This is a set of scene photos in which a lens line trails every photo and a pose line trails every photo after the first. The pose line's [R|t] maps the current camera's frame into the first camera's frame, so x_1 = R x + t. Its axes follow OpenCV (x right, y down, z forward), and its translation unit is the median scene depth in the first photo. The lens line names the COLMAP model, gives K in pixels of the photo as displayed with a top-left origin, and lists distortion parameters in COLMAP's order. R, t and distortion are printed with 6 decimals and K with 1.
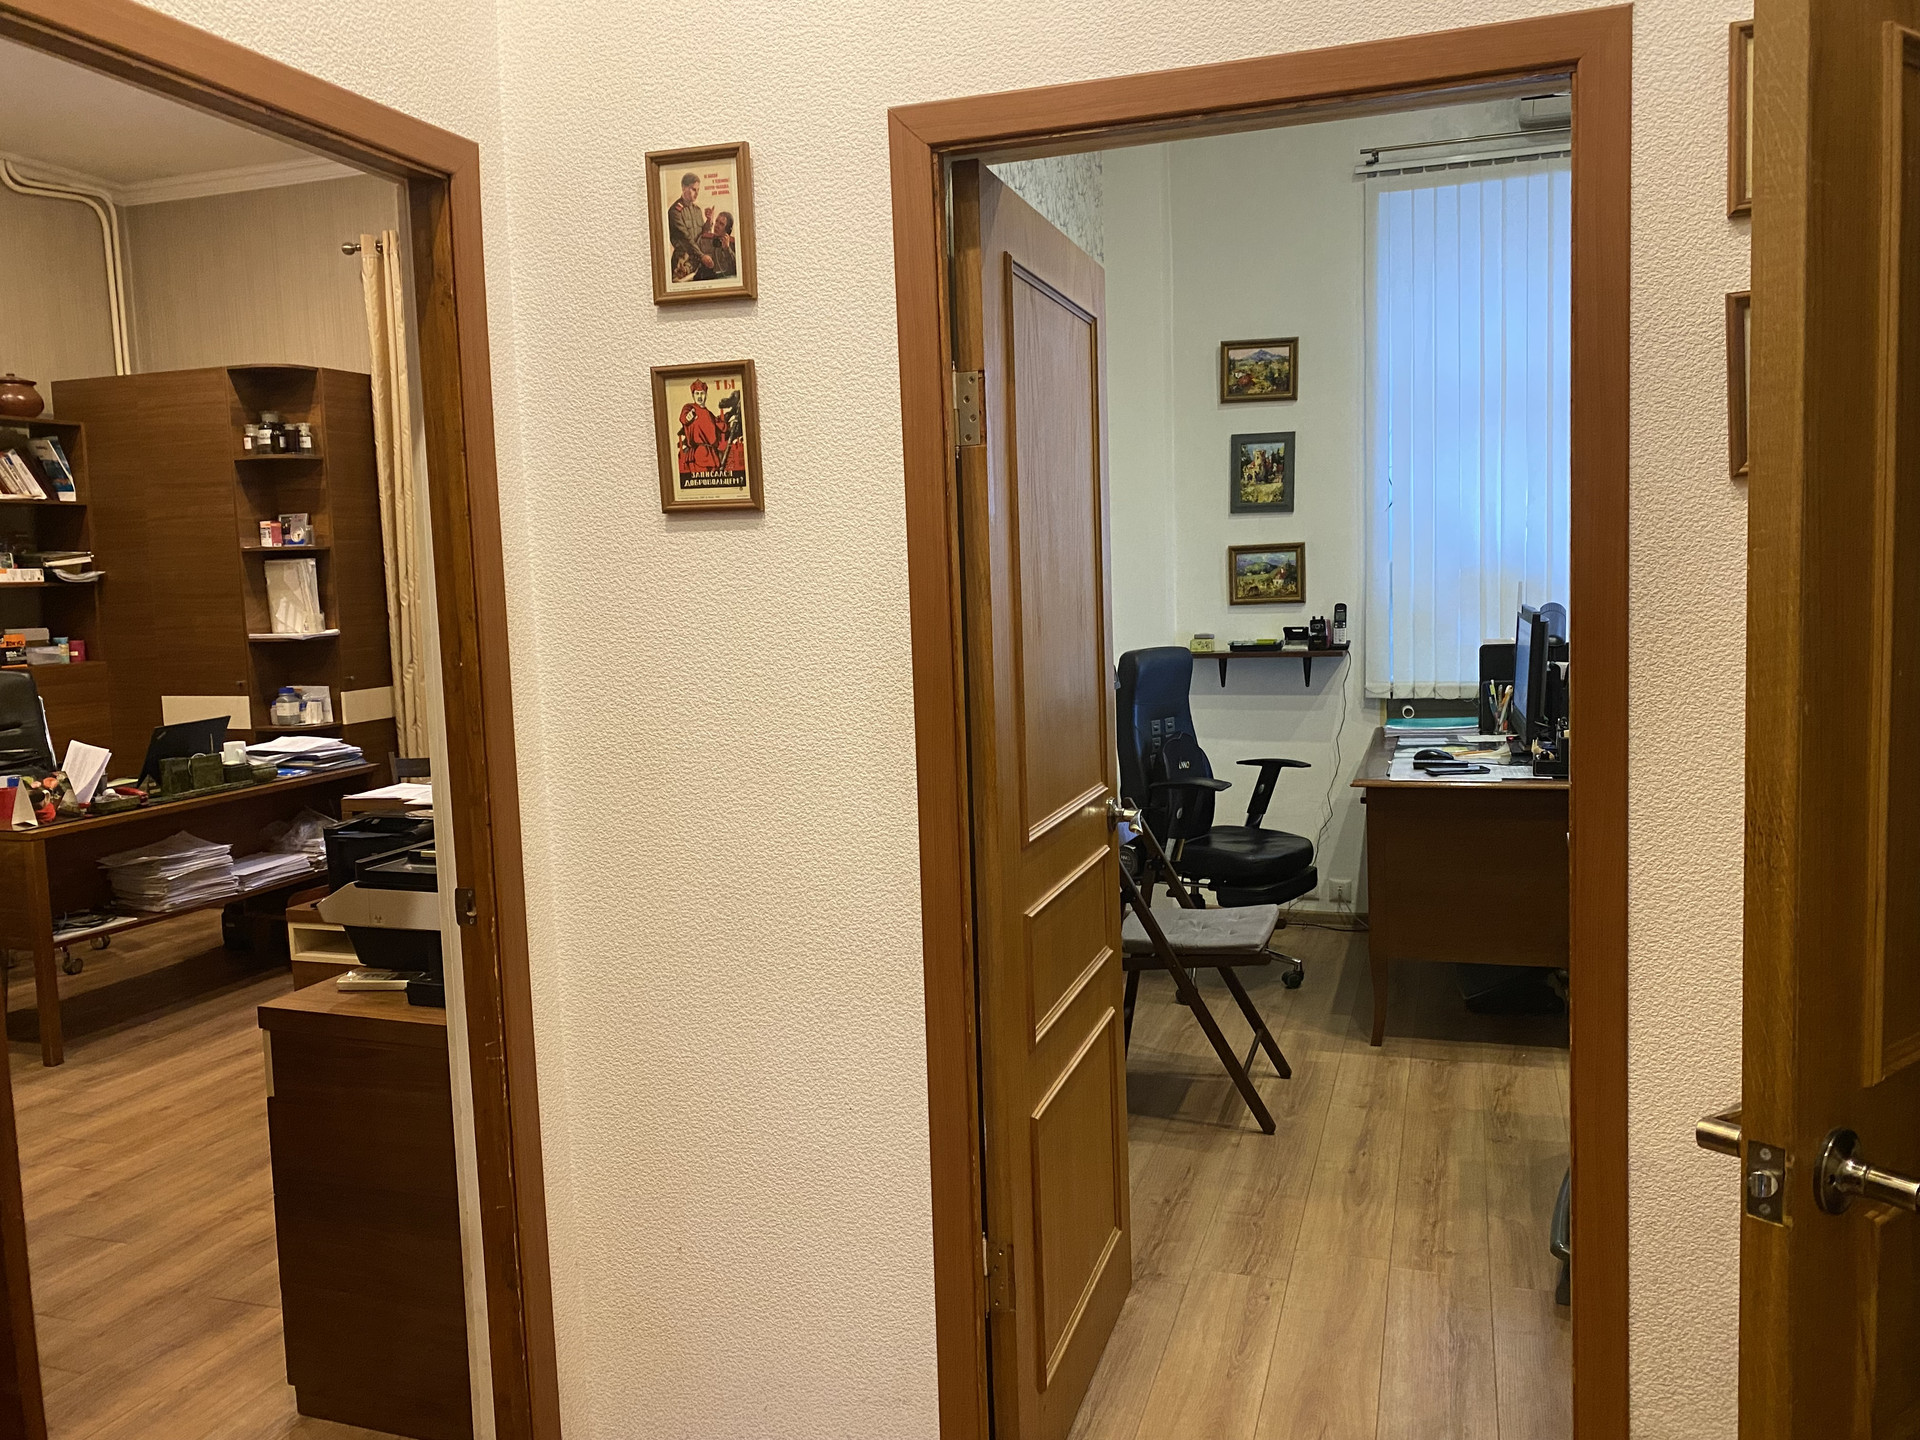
lens RADIAL K [[1466.1, 0, 952.0], [0, 1466.1, 708.3], [0, 0, 1]] dist [0.007779, 0.004055]
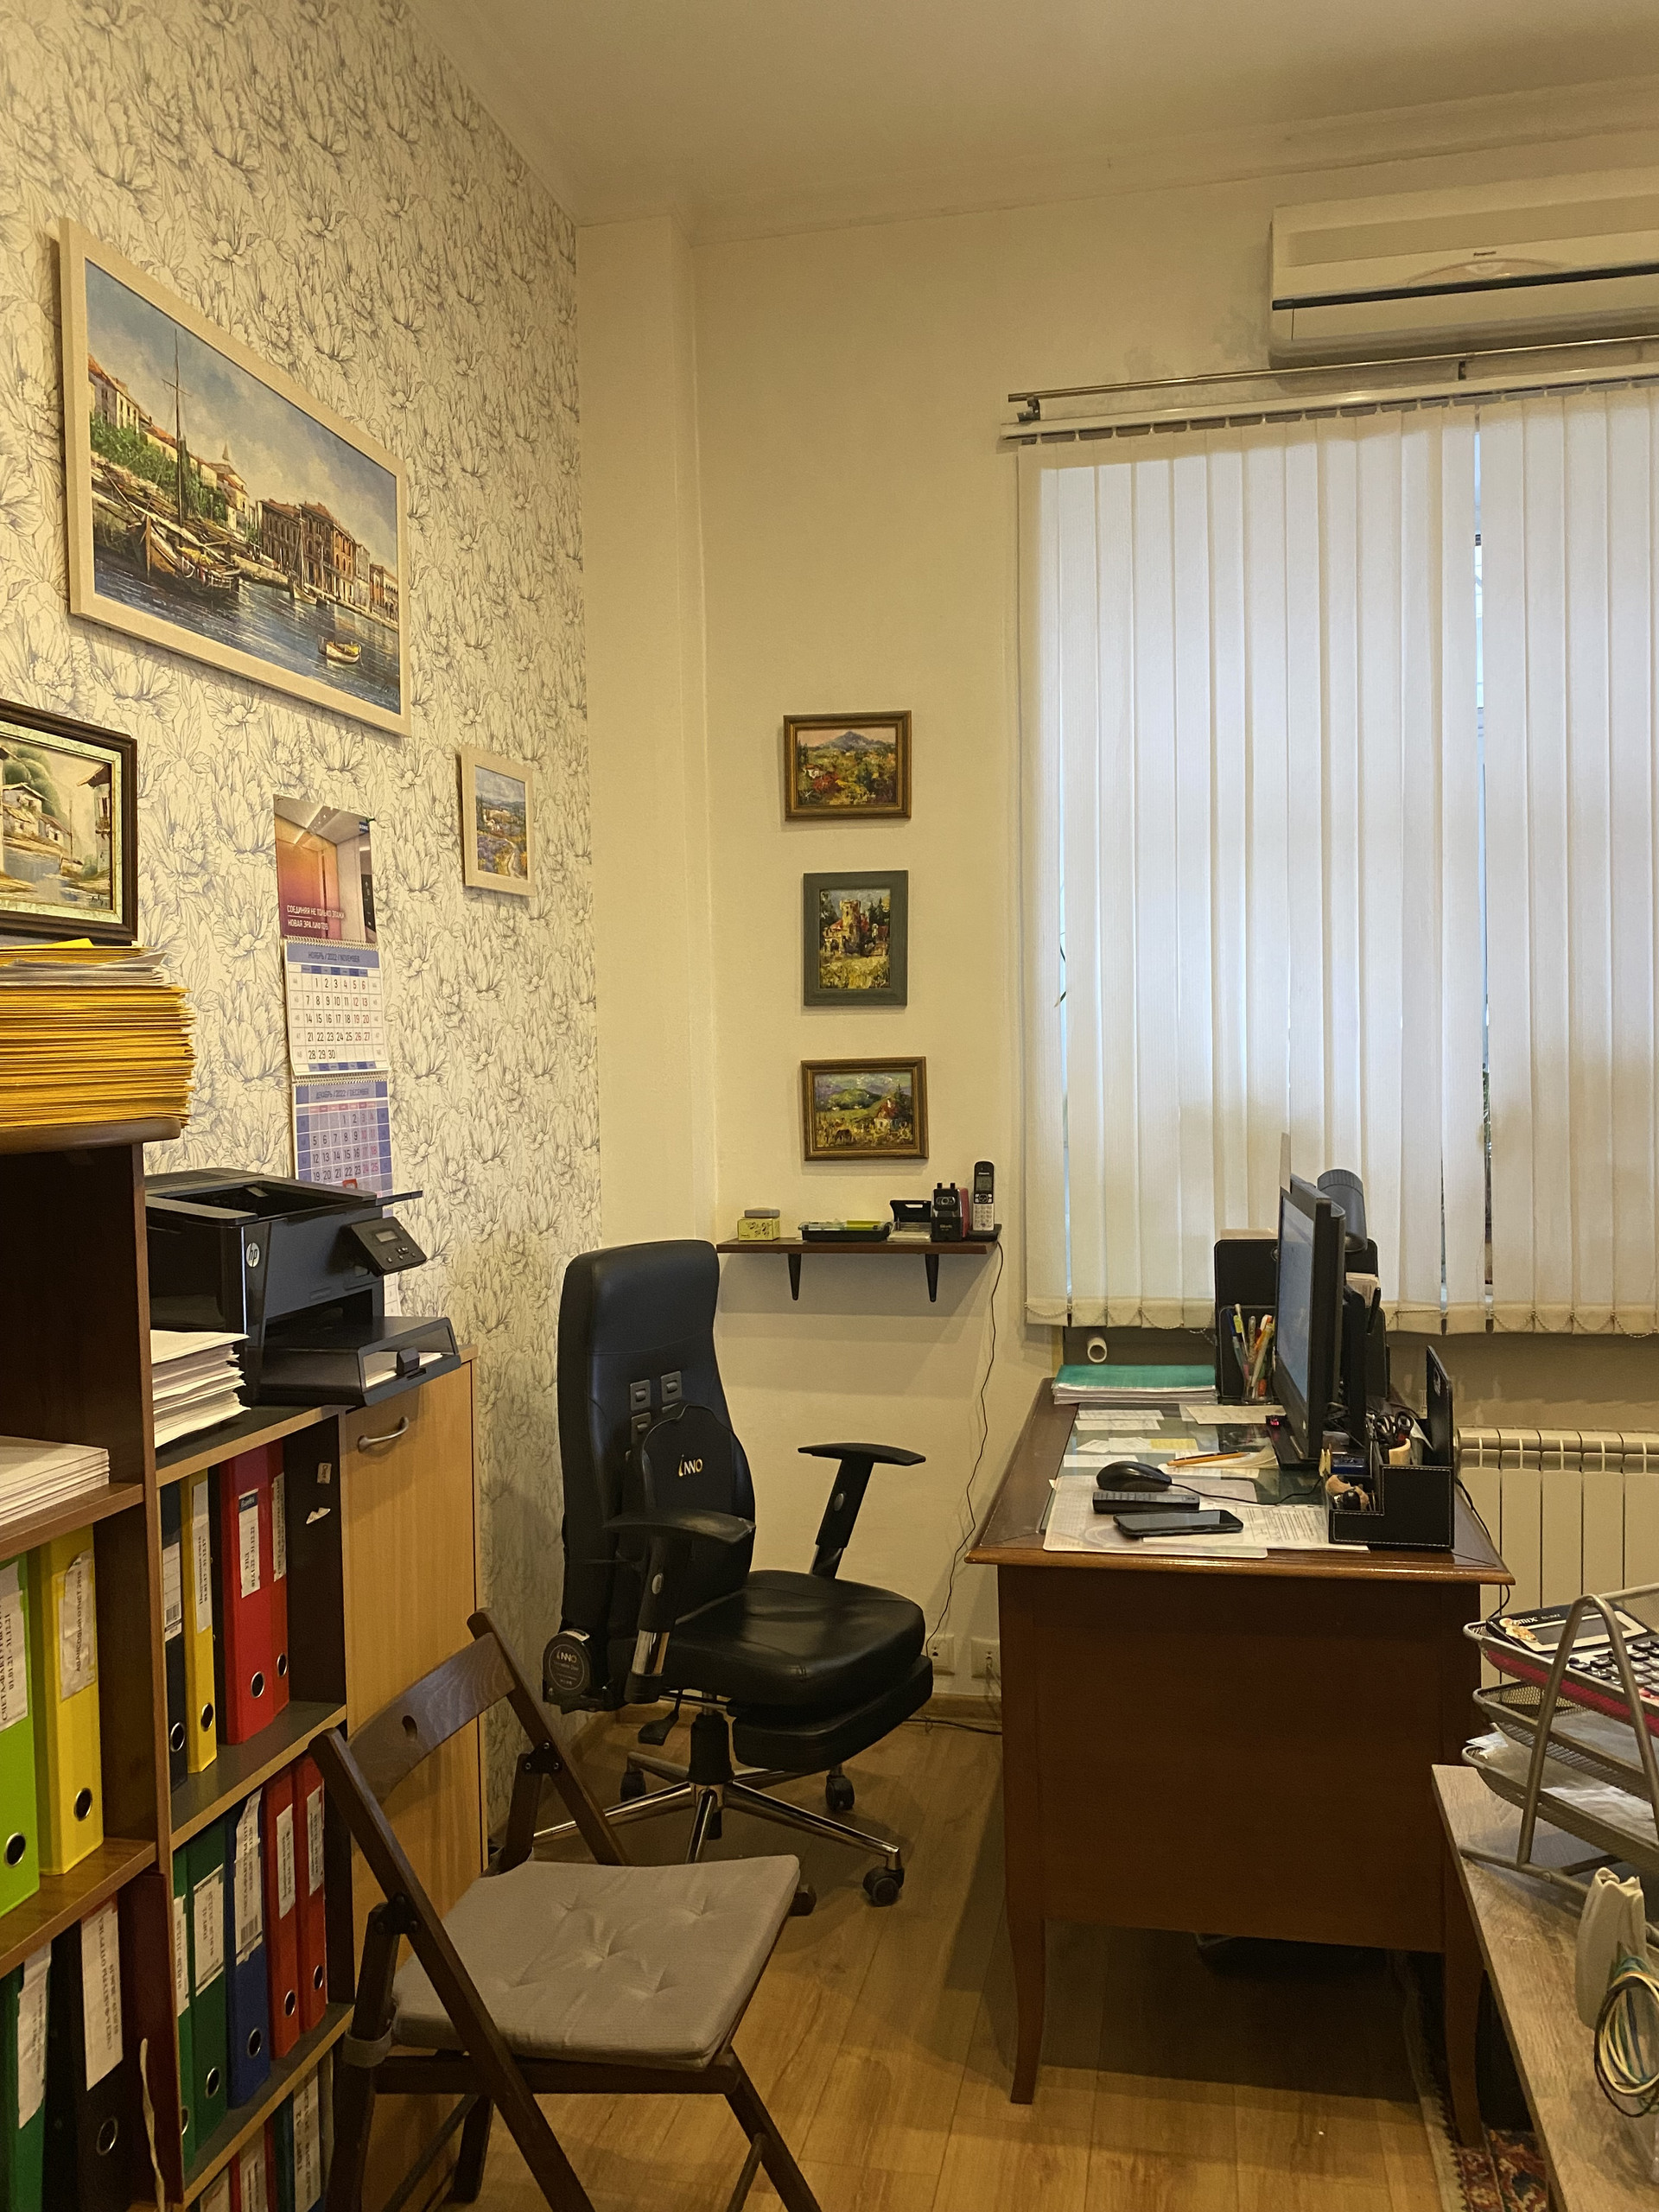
lens RADIAL K [[1655.7, 0, 831.7], [0, 1655.7, 1120.9], [0, 0, 1]] dist [0.087882, -0.122636]
pose [[0.993028, 0.010595, 0.117404, 0.127073], [-0.002106, 0.997388, -0.072197, -0.039919], [-0.117862, 0.071447, 0.990456, 0.351300]]
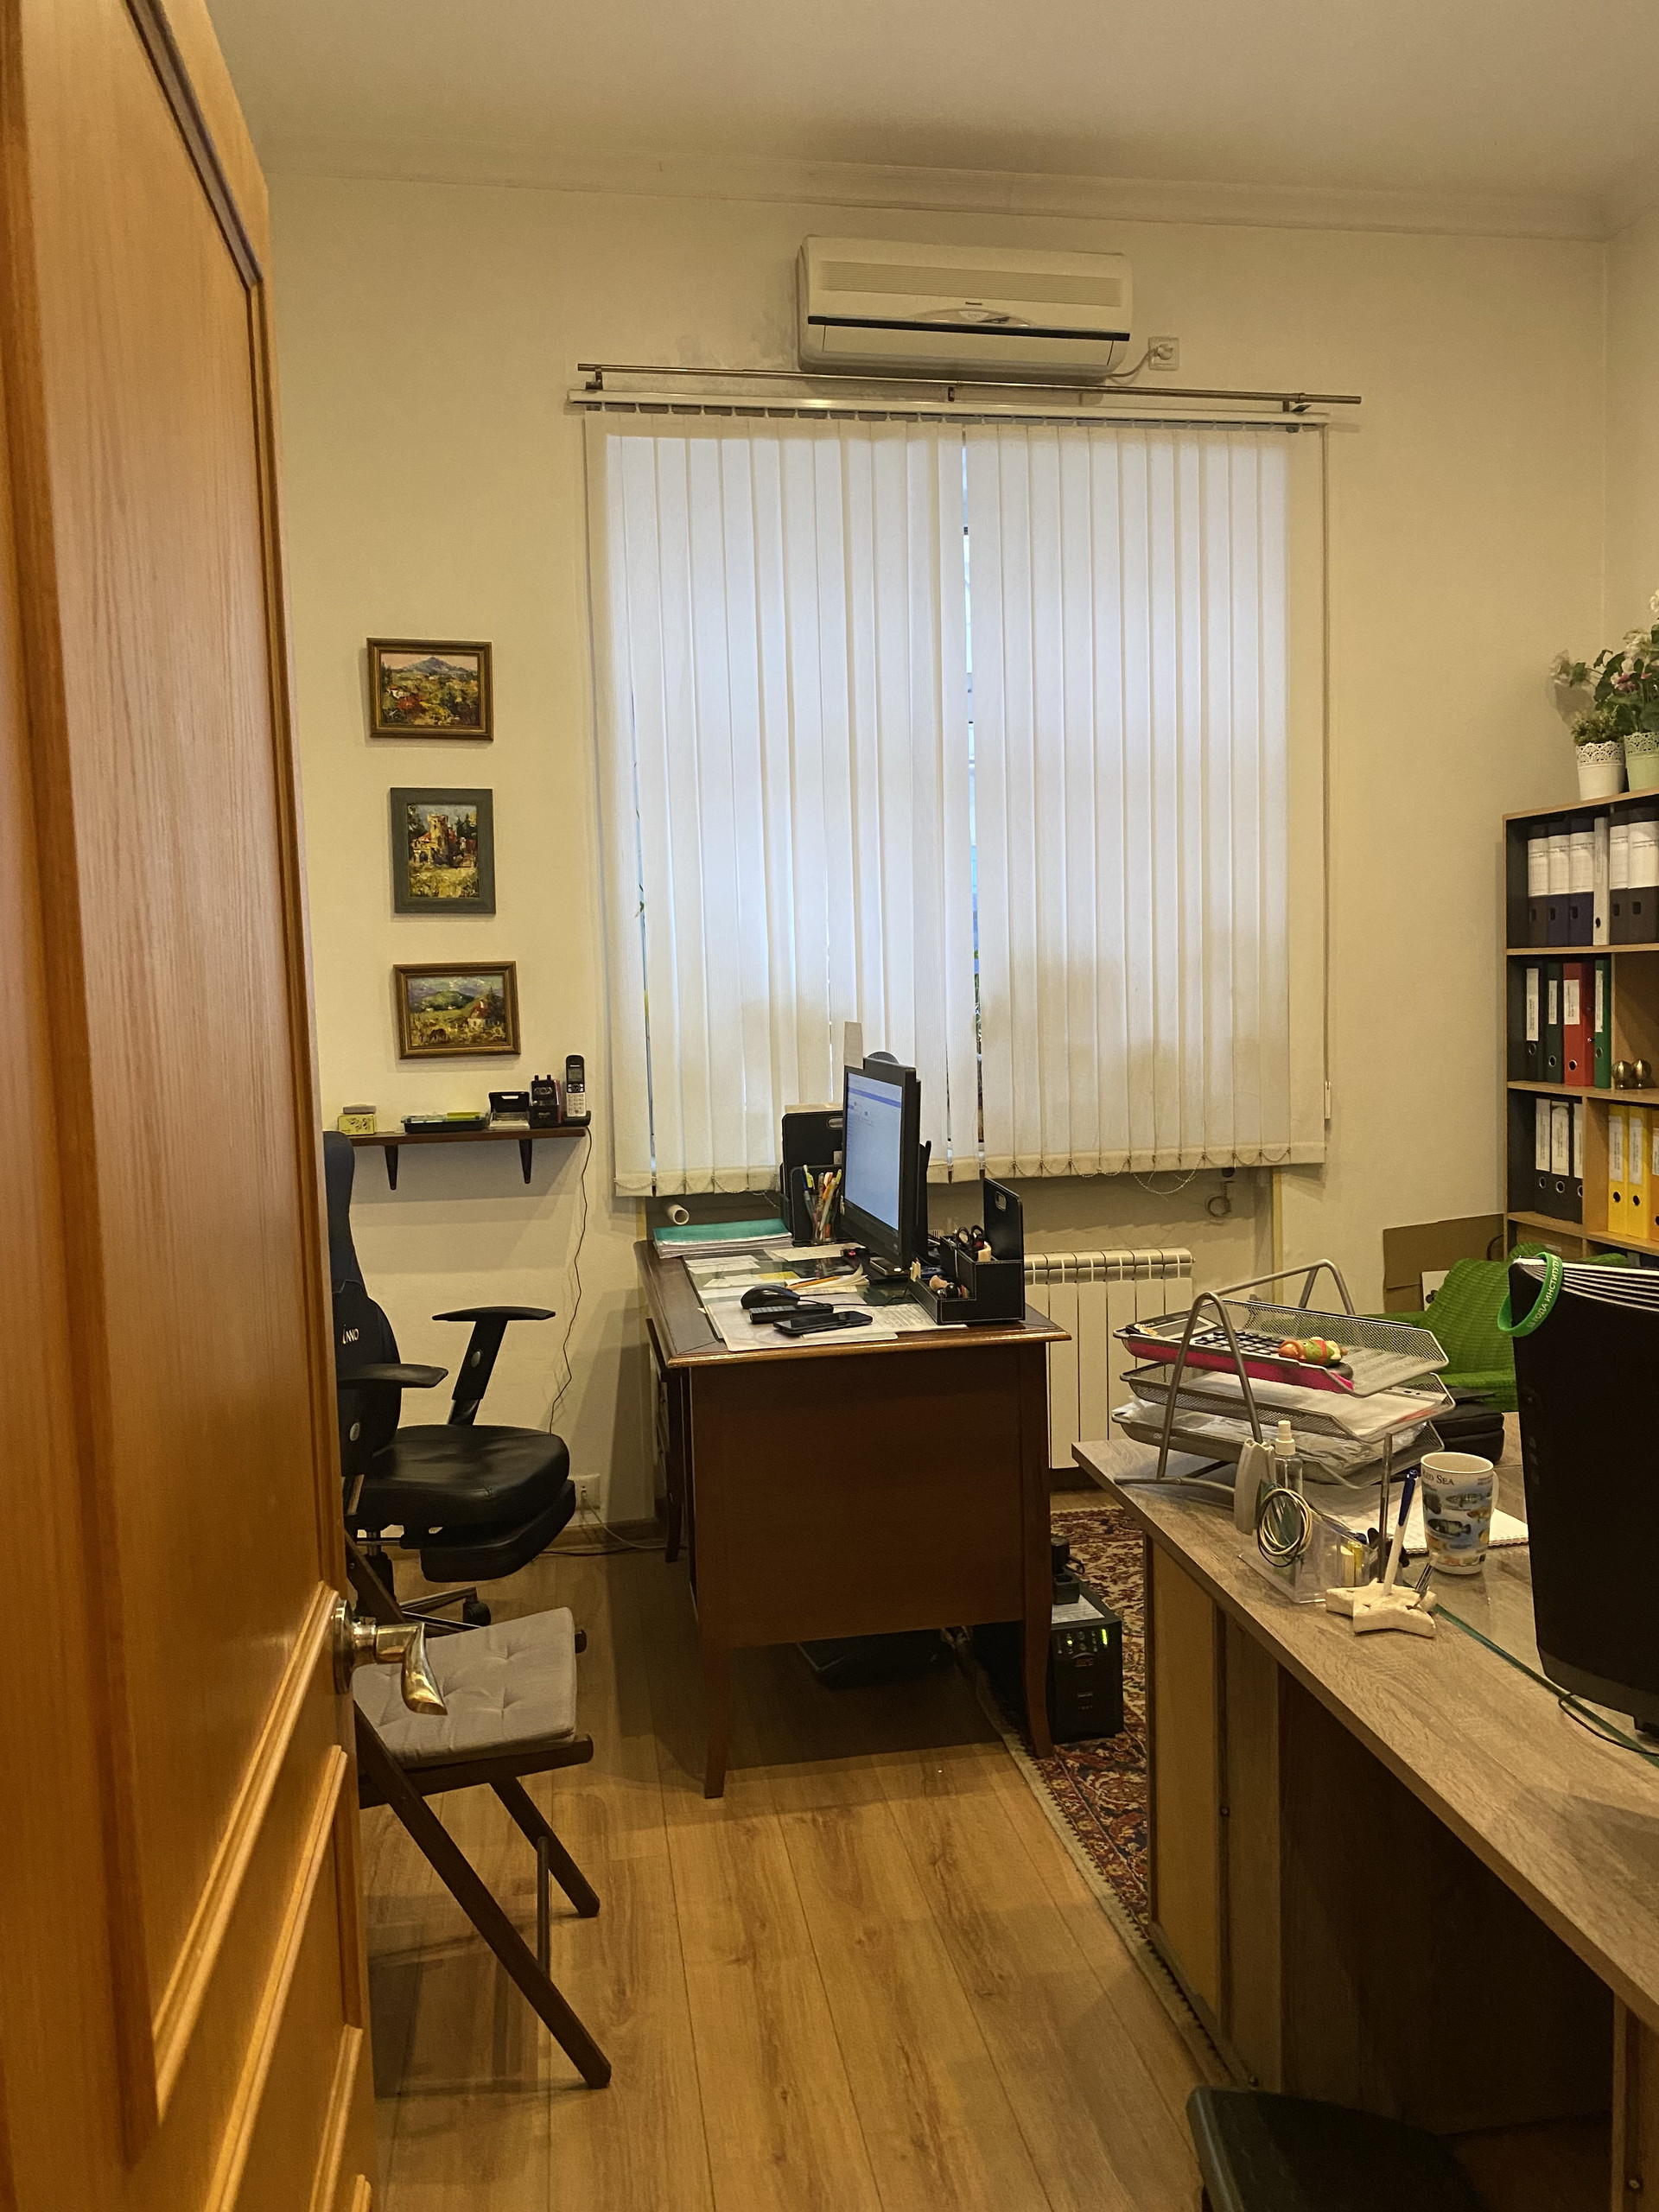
lens RADIAL K [[1671.9, 0, 836.6], [0, 1671.9, 1108.6], [0, 0, 1]] dist [0.106865, -0.209358]
pose [[0.877818, -0.027356, 0.478213, 0.009286], [0.044379, 0.998718, -0.024332, -0.024182], [-0.476934, 0.042582, 0.877907, 0.288109]]
